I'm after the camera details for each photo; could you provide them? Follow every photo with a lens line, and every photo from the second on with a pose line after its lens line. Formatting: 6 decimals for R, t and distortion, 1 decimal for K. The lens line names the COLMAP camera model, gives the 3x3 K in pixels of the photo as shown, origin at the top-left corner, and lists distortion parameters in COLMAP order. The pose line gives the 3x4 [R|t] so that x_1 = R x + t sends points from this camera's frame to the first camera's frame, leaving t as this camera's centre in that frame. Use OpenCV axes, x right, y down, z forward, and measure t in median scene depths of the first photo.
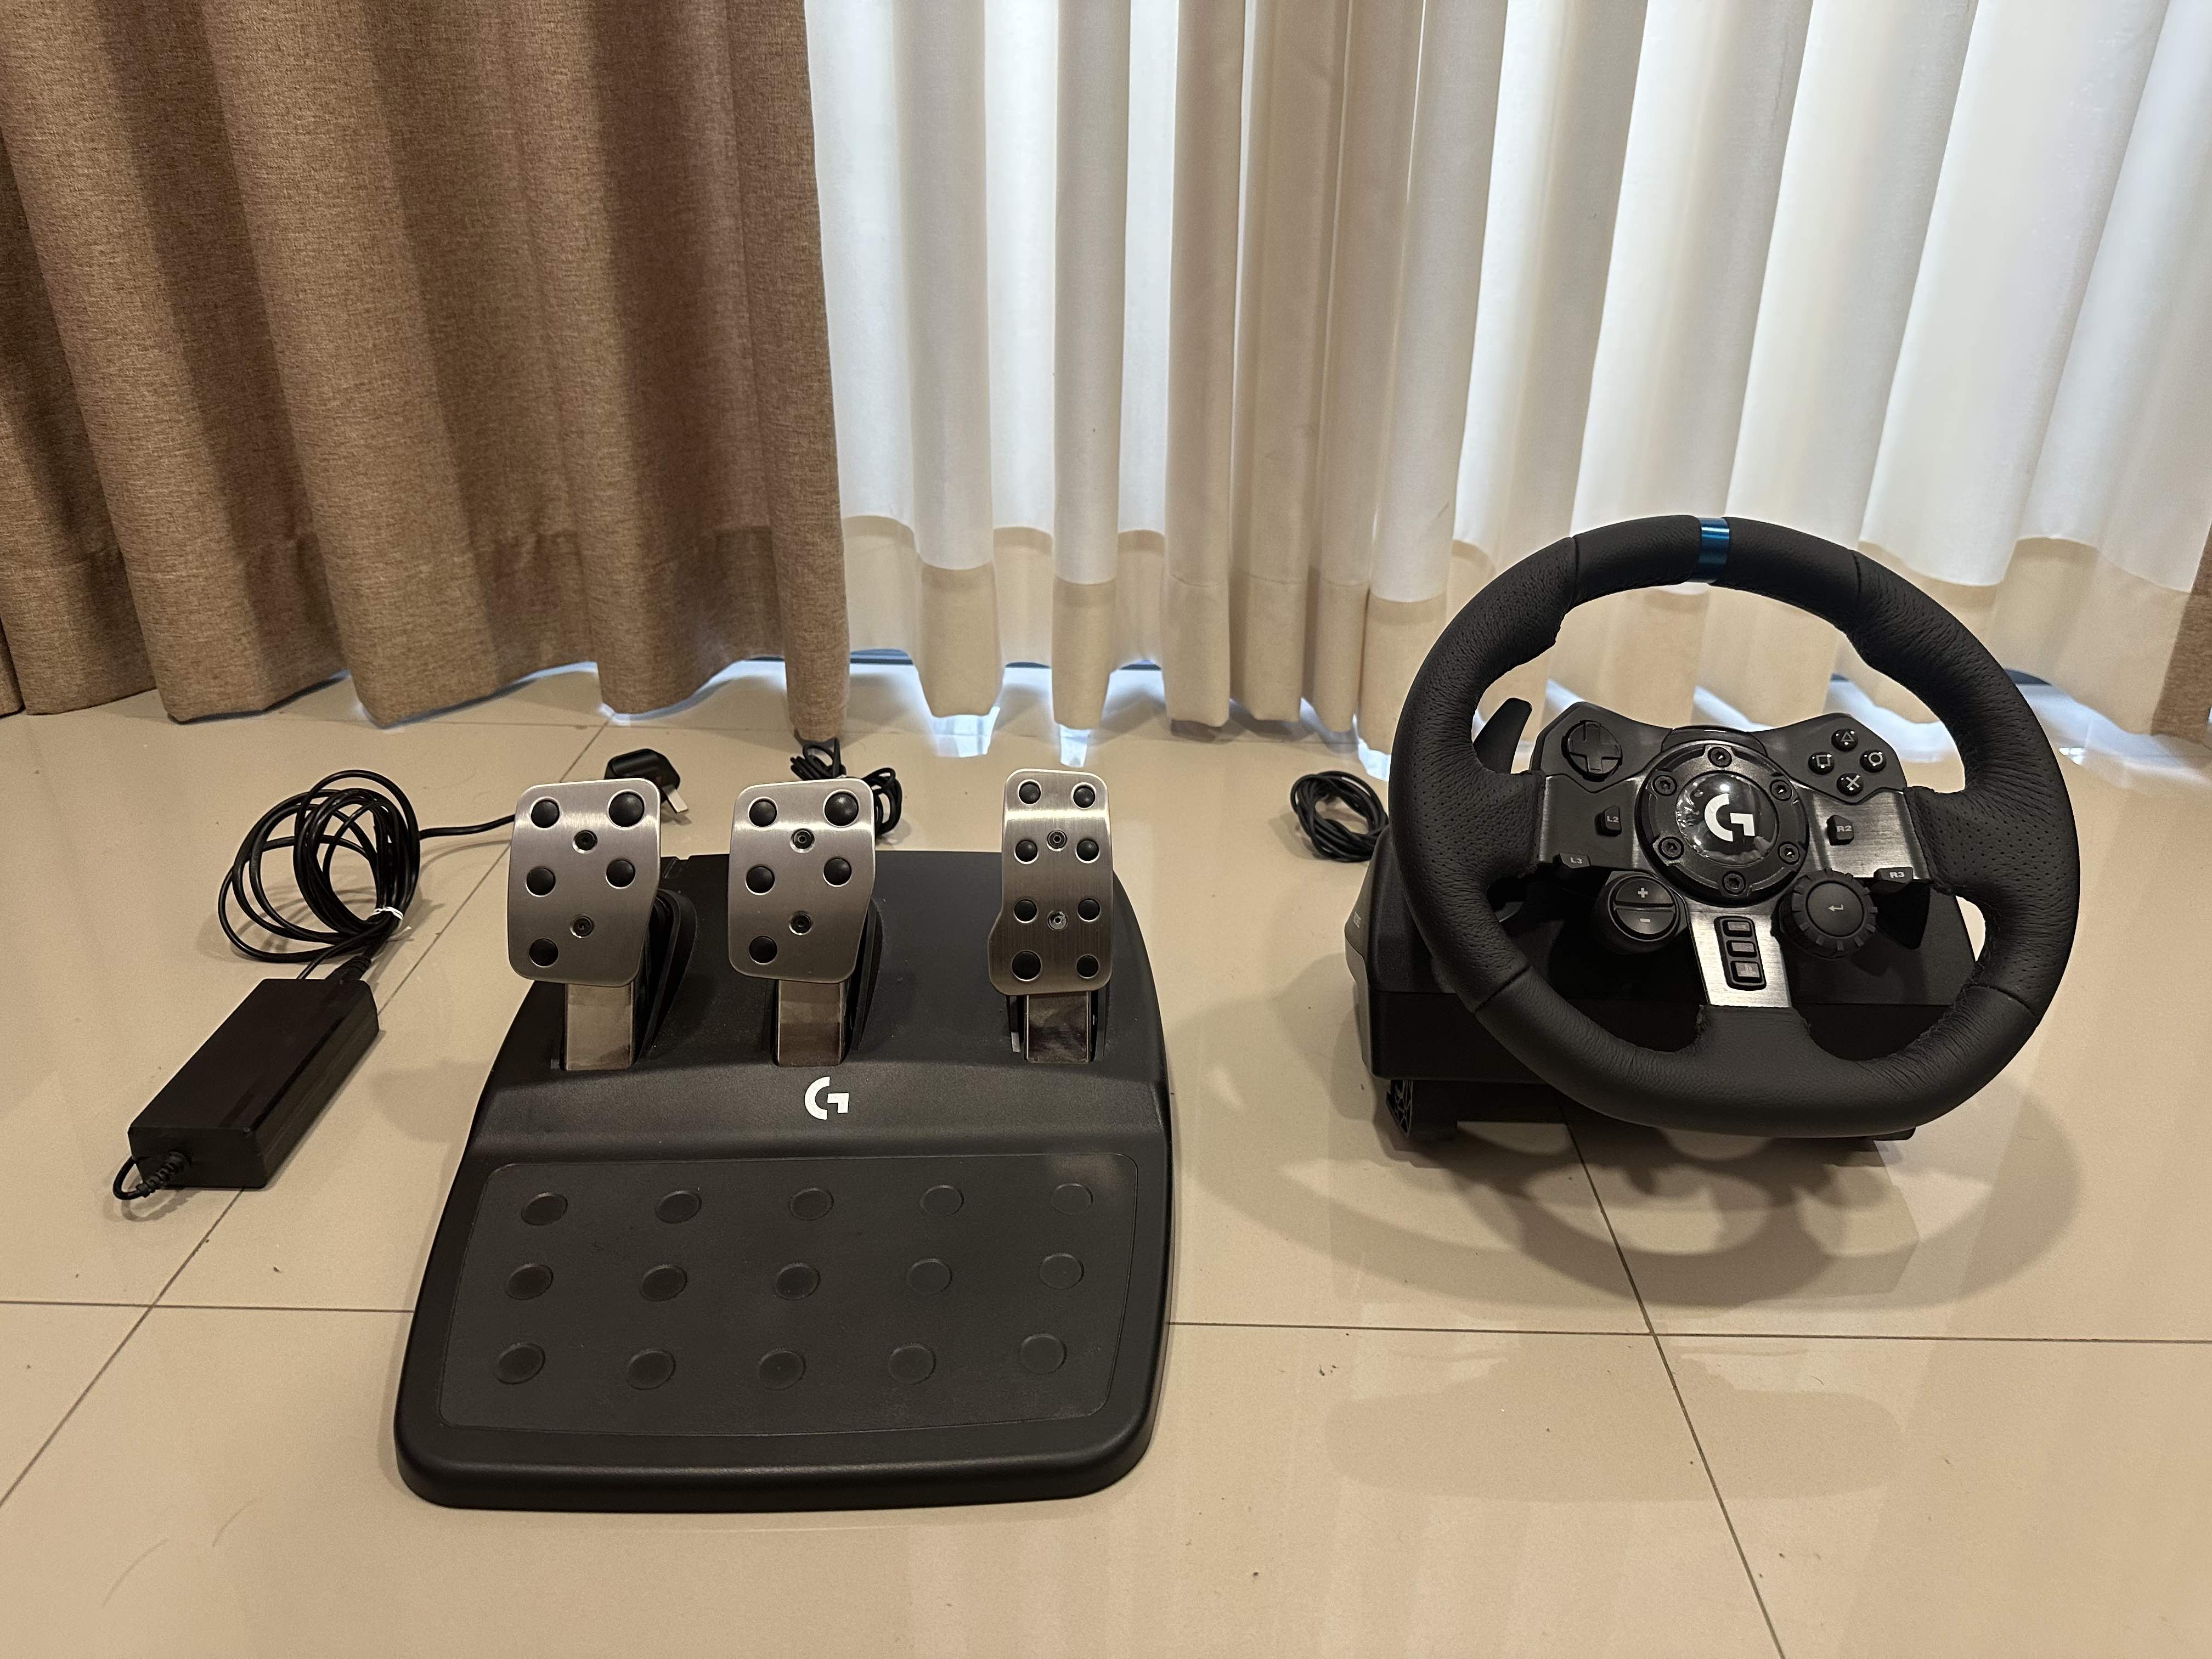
lens RADIAL K [[1552.1, 0, 1126.9], [0, 1552.1, 827.1], [0, 0, 1]] dist [0.000143, -0.096485]
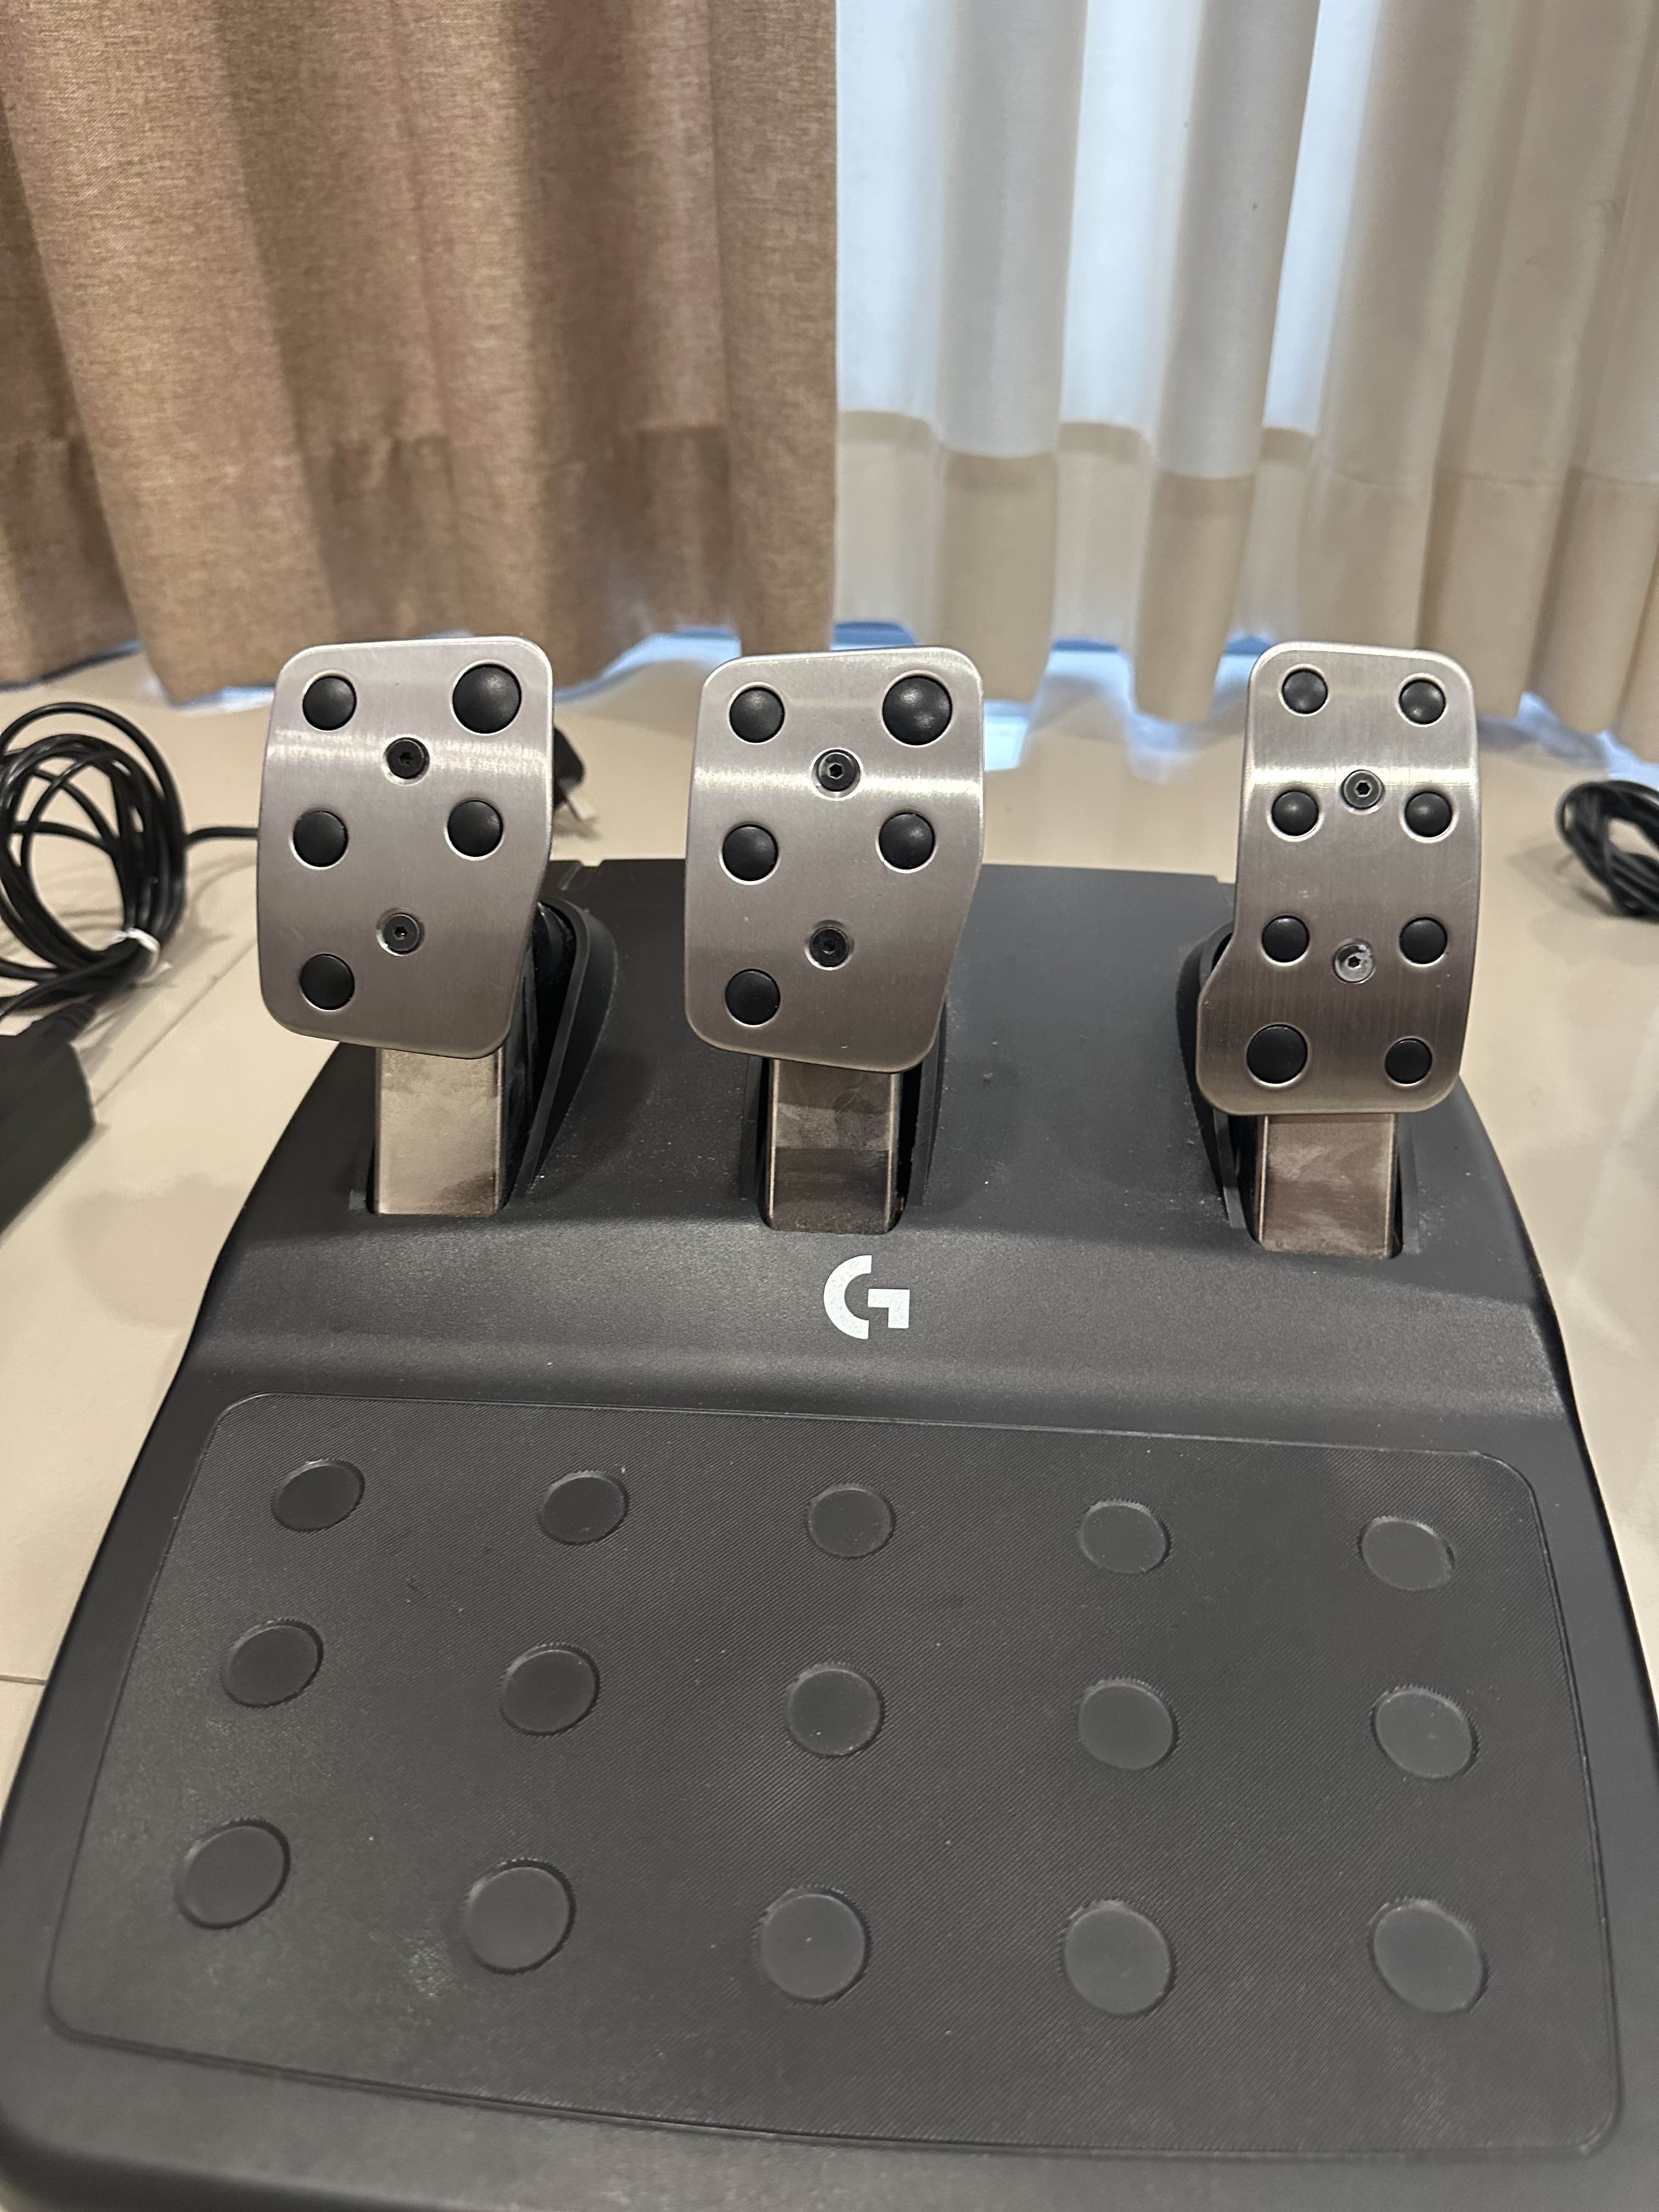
lens RADIAL K [[1527.0, 0, 829.5], [0, 1527.0, 1106.0], [0, 0, 1]] dist [-0.040178, -0.001778]
pose [[0.993194, 0.045937, -0.107033, -0.122051], [-0.035267, 0.994410, 0.099528, 0.049643], [0.111006, -0.095076, 0.989261, 0.401028]]
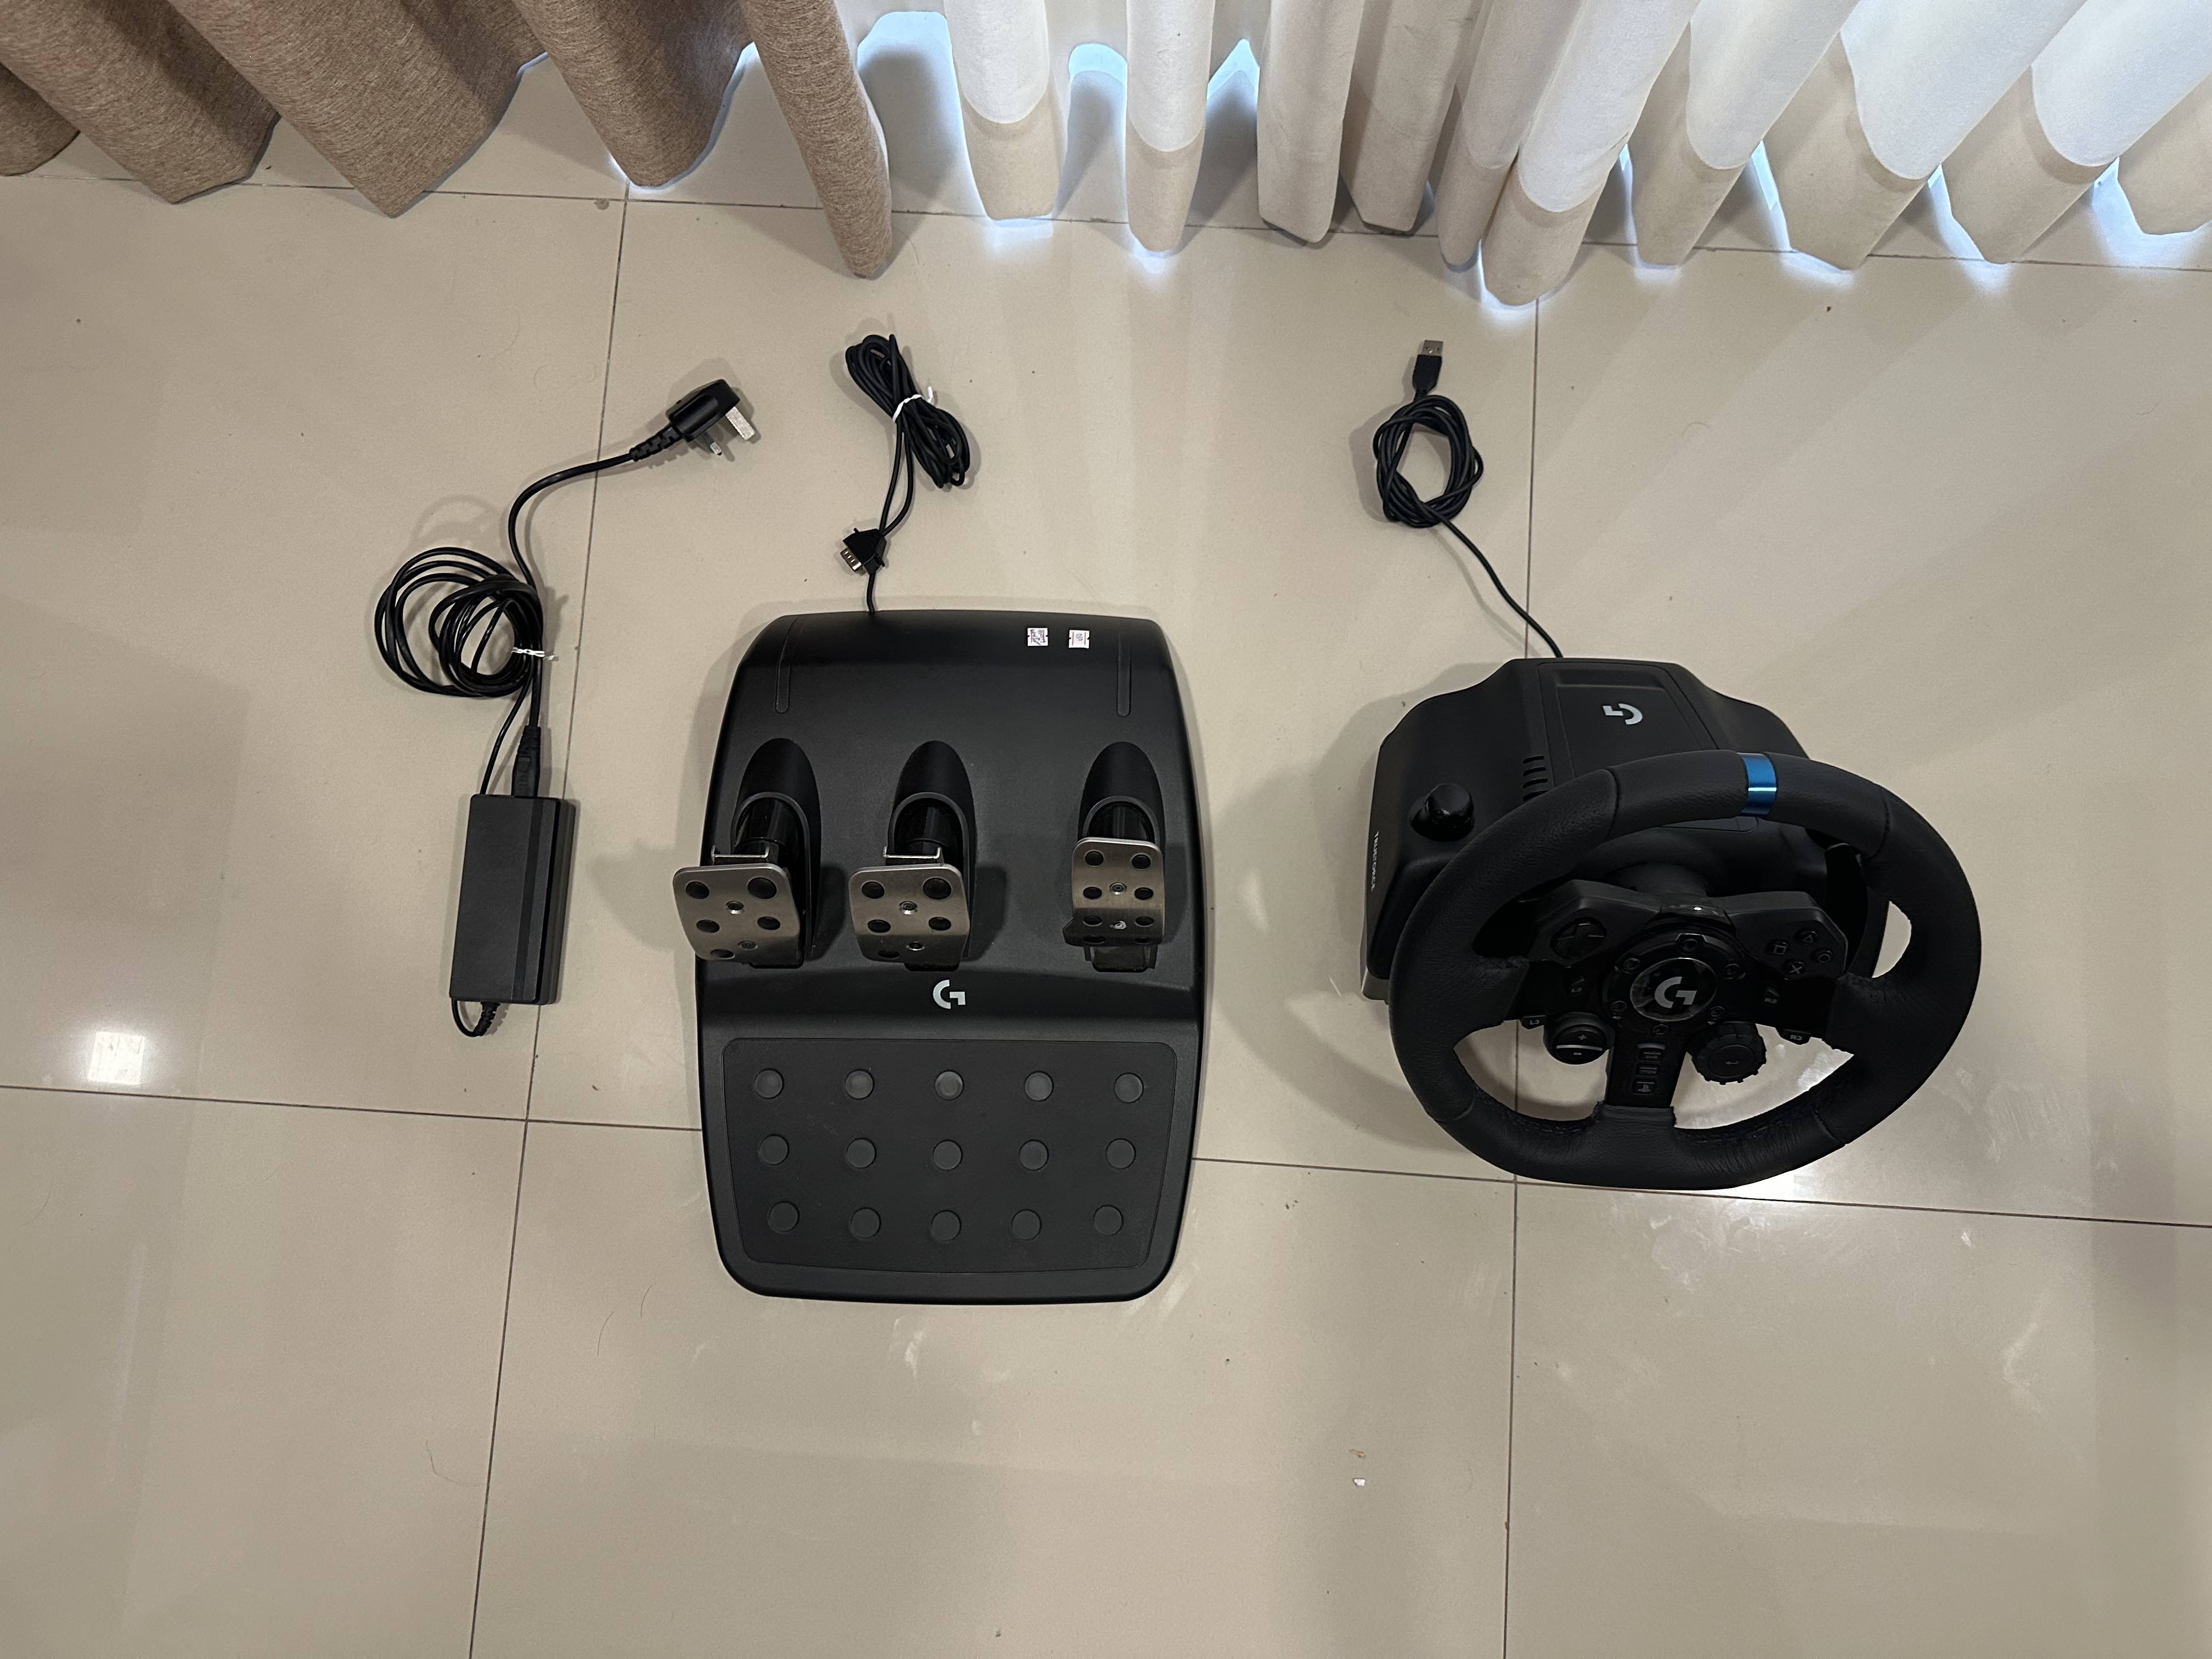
lens RADIAL K [[1527.0, 0, 1092.2], [0, 1527.0, 828.4], [0, 0, 1]] dist [-0.040178, -0.001778]
pose [[0.997344, 0.045884, -0.056565, -0.001315], [0.021299, 0.558940, 0.828934, -0.733932], [0.069651, -0.827937, 0.556478, 0.289227]]
